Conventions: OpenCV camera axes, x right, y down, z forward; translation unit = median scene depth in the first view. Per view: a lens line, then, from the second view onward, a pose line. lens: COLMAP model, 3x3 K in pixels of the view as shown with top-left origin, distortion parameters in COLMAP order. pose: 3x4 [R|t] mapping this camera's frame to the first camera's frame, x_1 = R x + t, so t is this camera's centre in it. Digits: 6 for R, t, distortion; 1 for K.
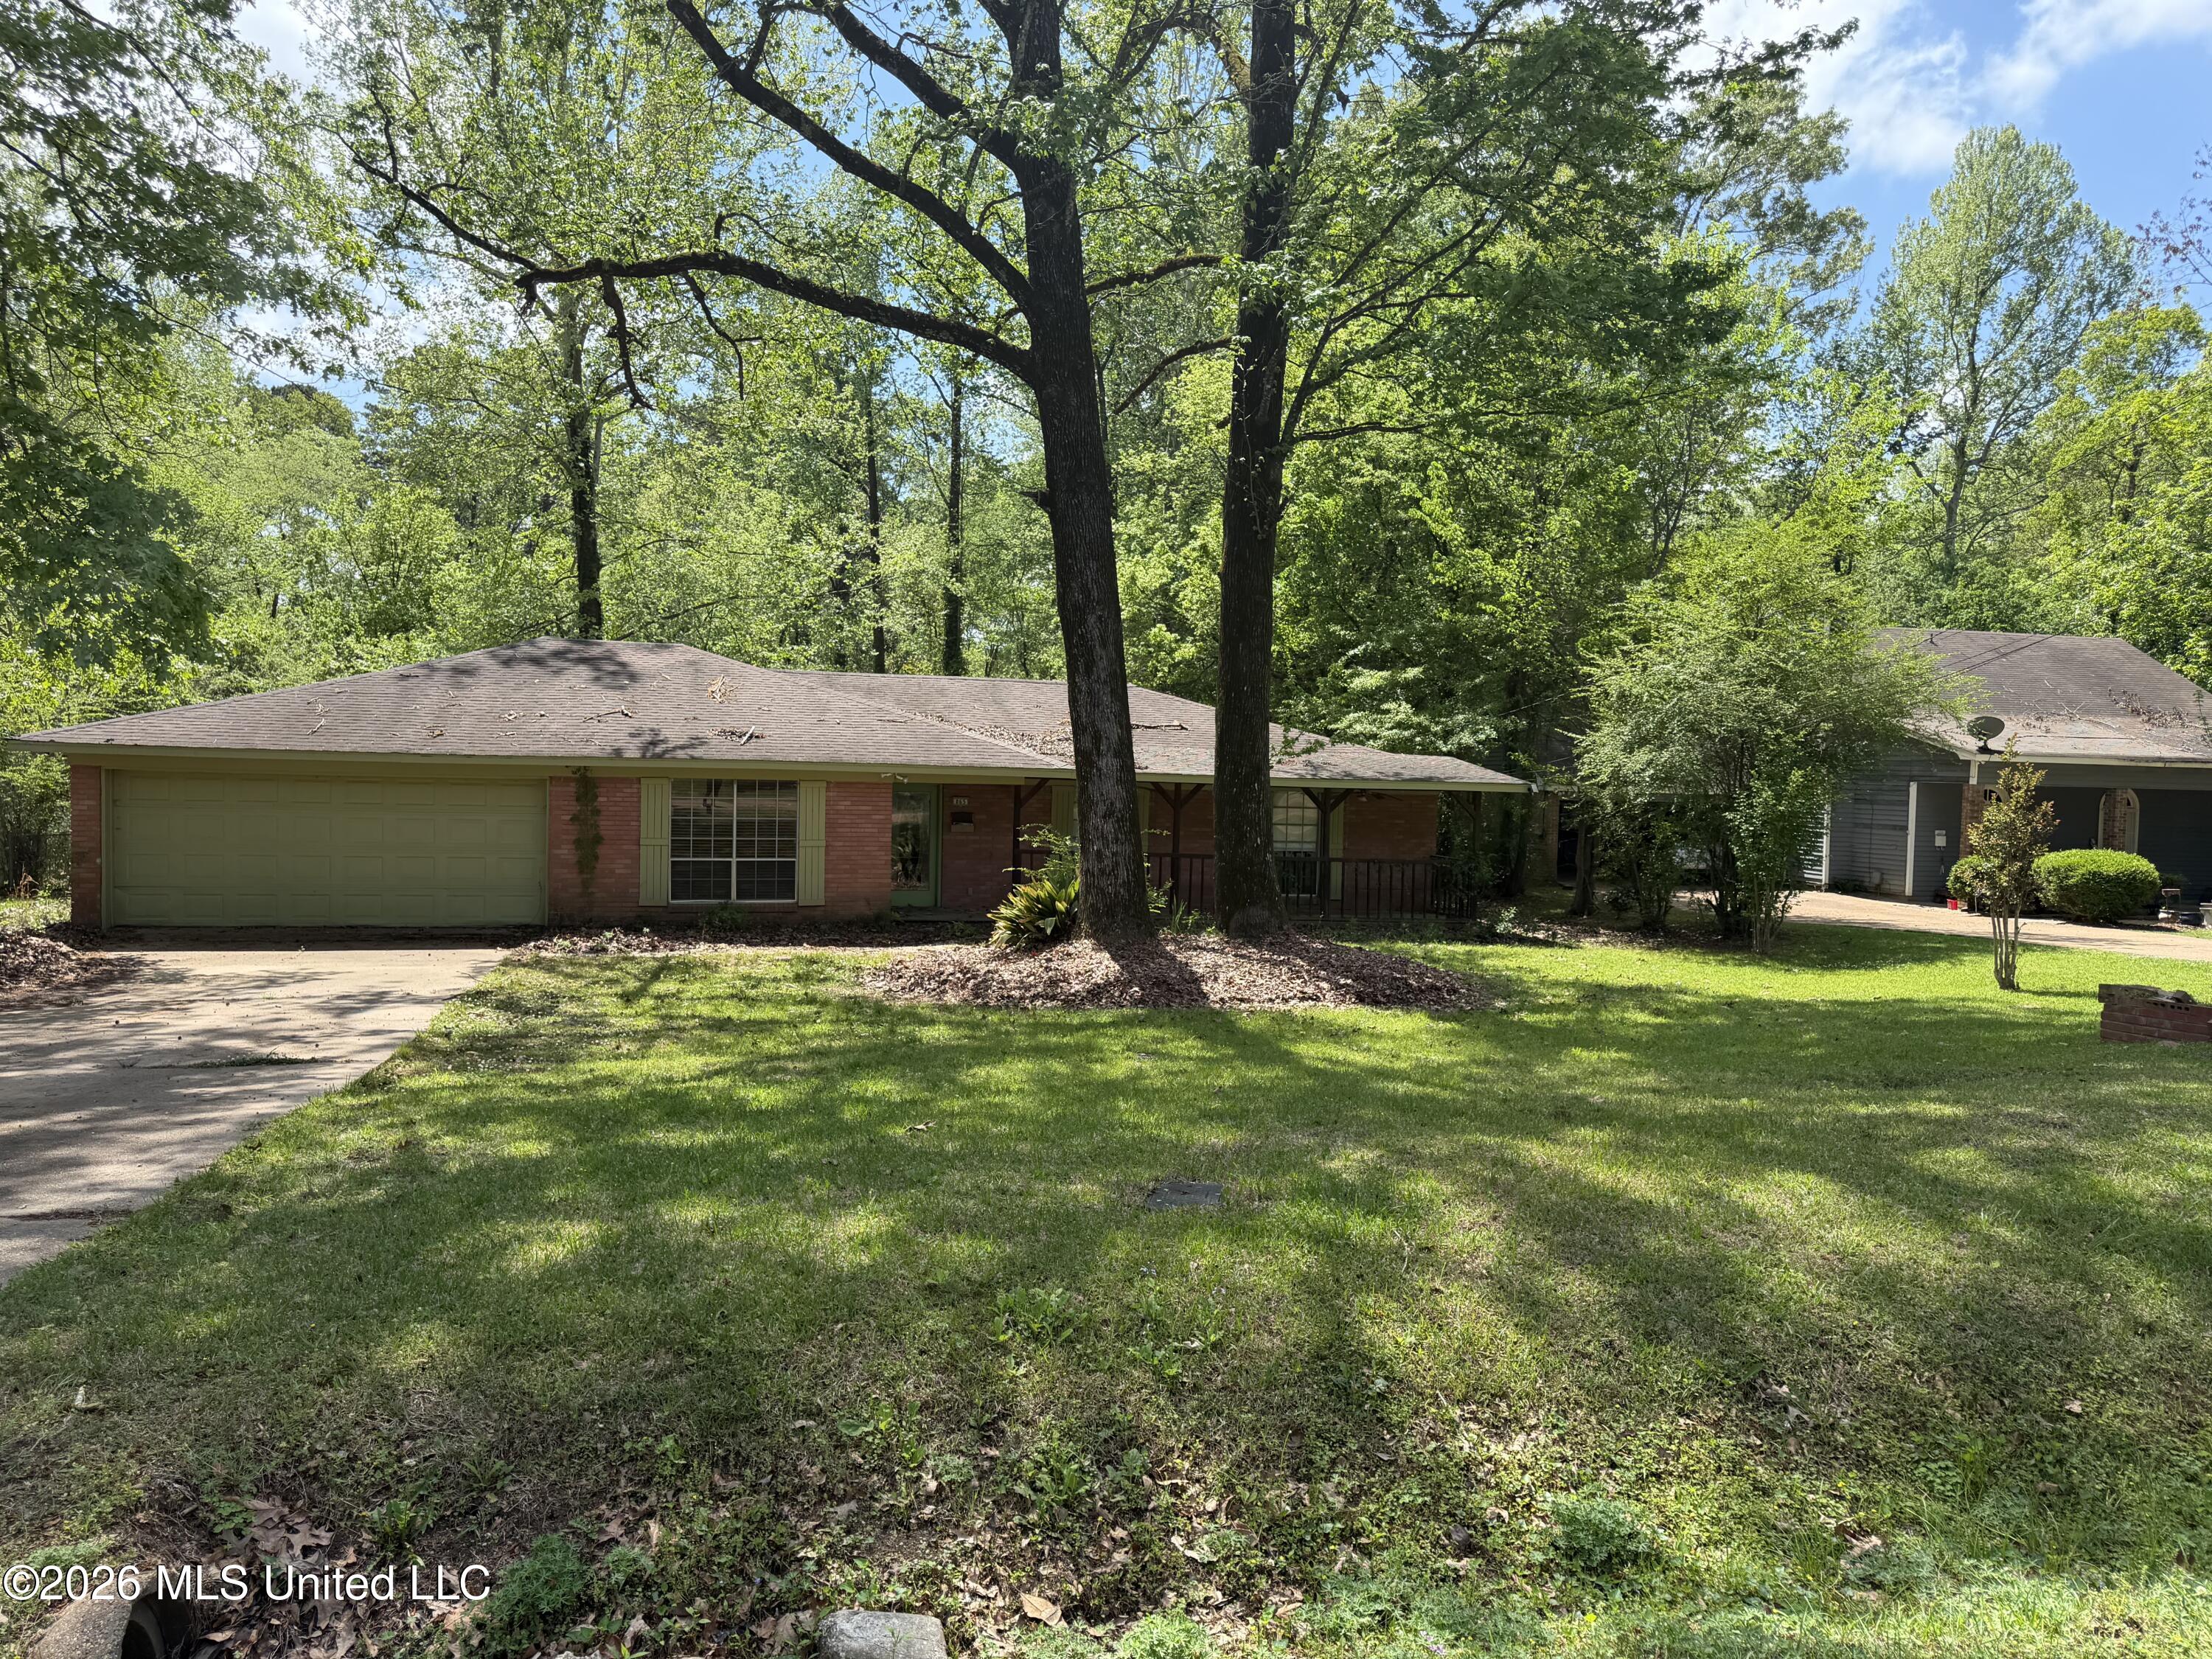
lens RADIAL K [[1569.8, 0, 1106.0], [0, 1569.8, 829.5], [0, 0, 1]] dist [0.103226, -0.138466]
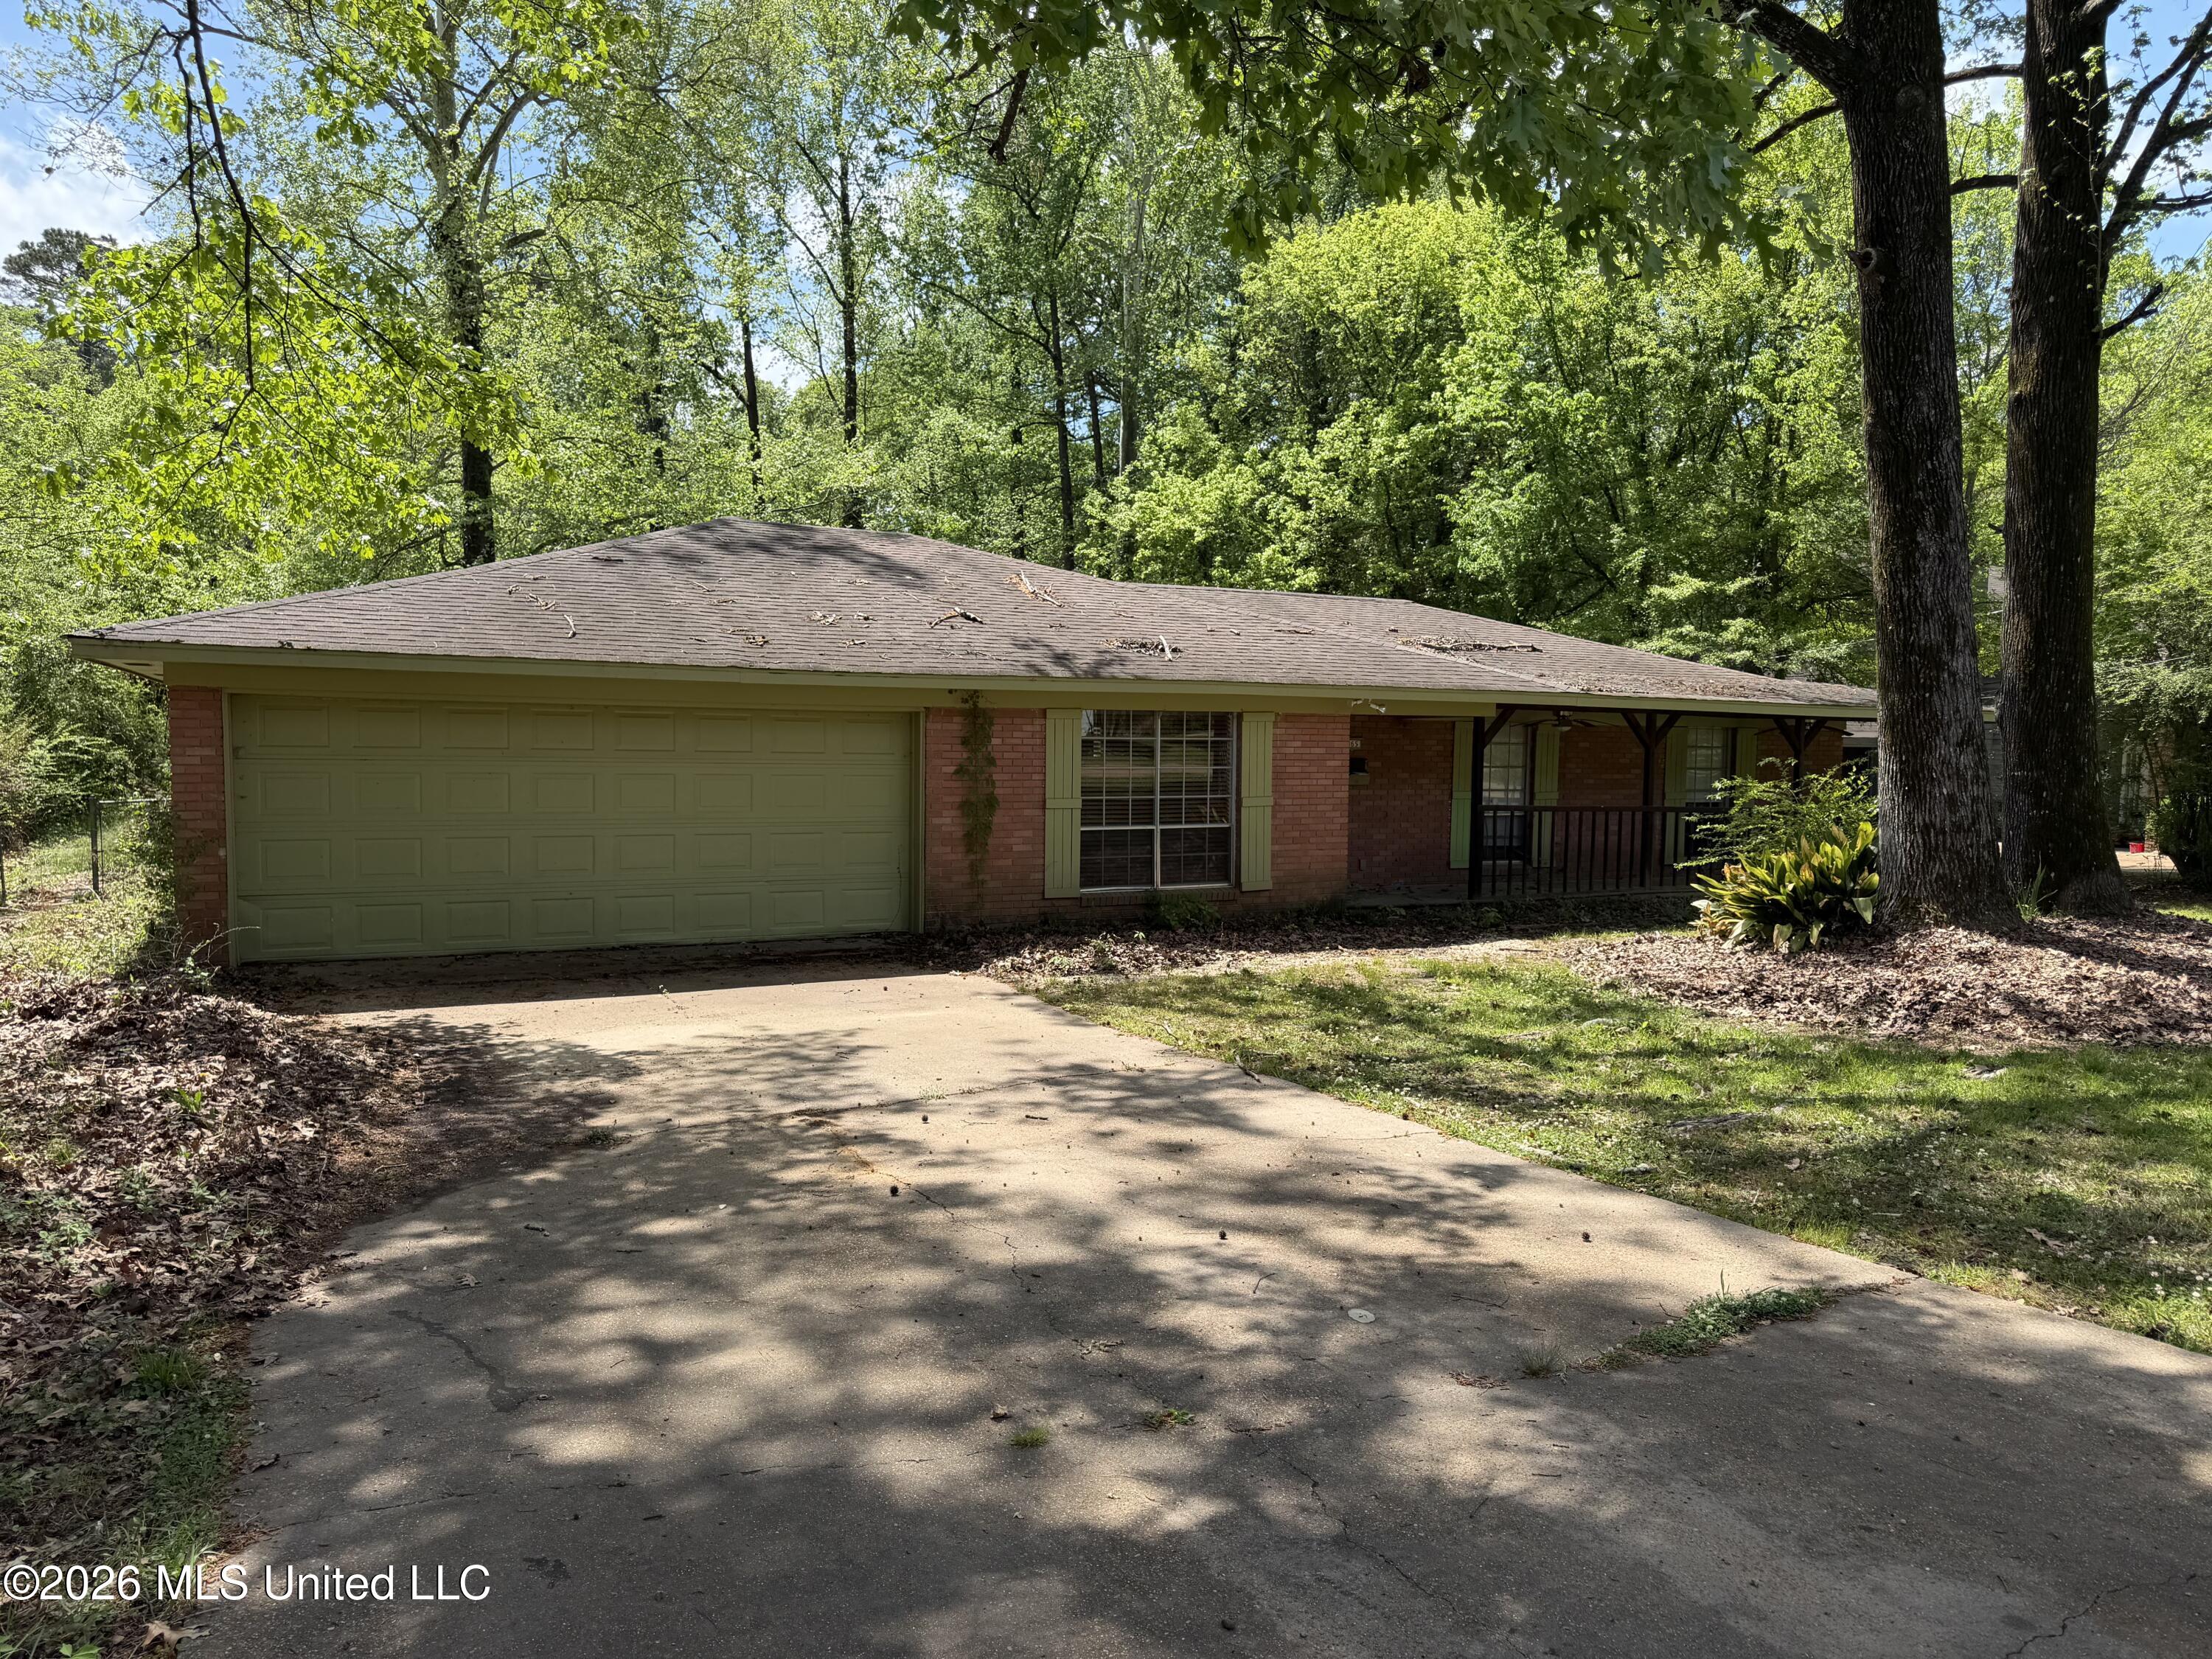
lens RADIAL K [[1569.8, 0, 1106.0], [0, 1569.8, 829.5], [0, 0, 1]] dist [0.103226, -0.138466]
pose [[0.976932, -0.019737, 0.212637, -0.410930], [0.015888, 0.999678, 0.019795, 0.006177], [-0.212959, -0.015960, 0.976931, 0.334622]]
